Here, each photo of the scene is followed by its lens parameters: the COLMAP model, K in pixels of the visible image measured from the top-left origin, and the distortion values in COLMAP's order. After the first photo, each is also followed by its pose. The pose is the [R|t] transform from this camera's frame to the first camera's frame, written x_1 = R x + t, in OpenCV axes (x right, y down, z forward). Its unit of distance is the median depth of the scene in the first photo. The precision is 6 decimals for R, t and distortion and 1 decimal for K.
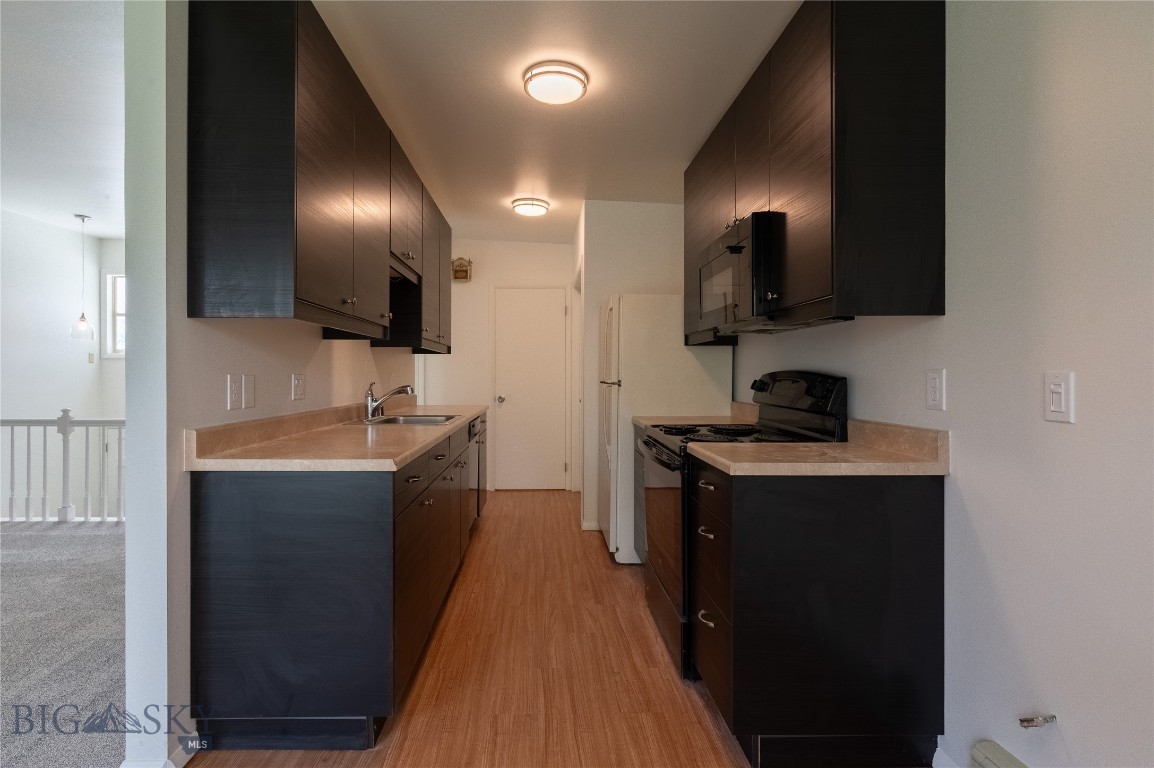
lens RADIAL K [[552.2, 0, 527.0], [0, 552.2, 374.2], [0, 0, 1]] dist [-0.010200, -0.000353]
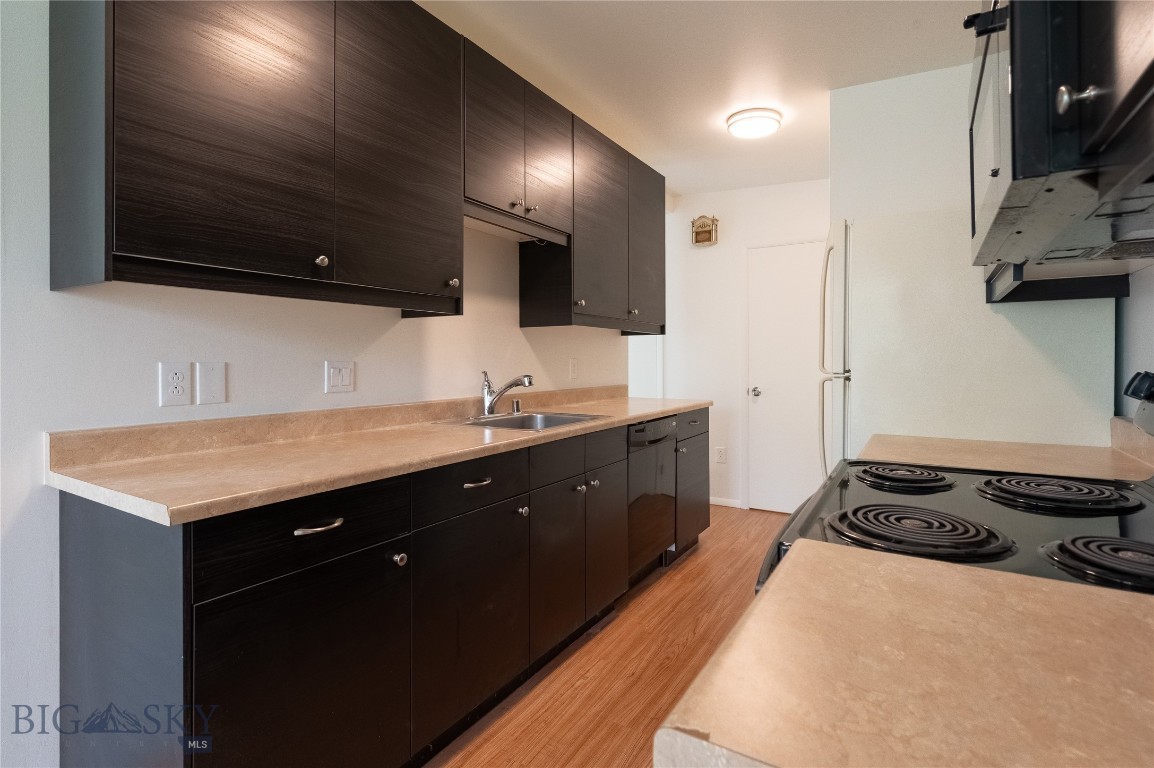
lens RADIAL K [[552.2, 0, 555.8], [0, 552.2, 357.5], [0, 0, 1]] dist [-0.010200, -0.000353]
pose [[0.851441, -0.006771, -0.524406, 0.209903], [0.004587, 0.999975, -0.005463, 0.000204], [0.524430, 0.002246, 0.851451, 0.350414]]
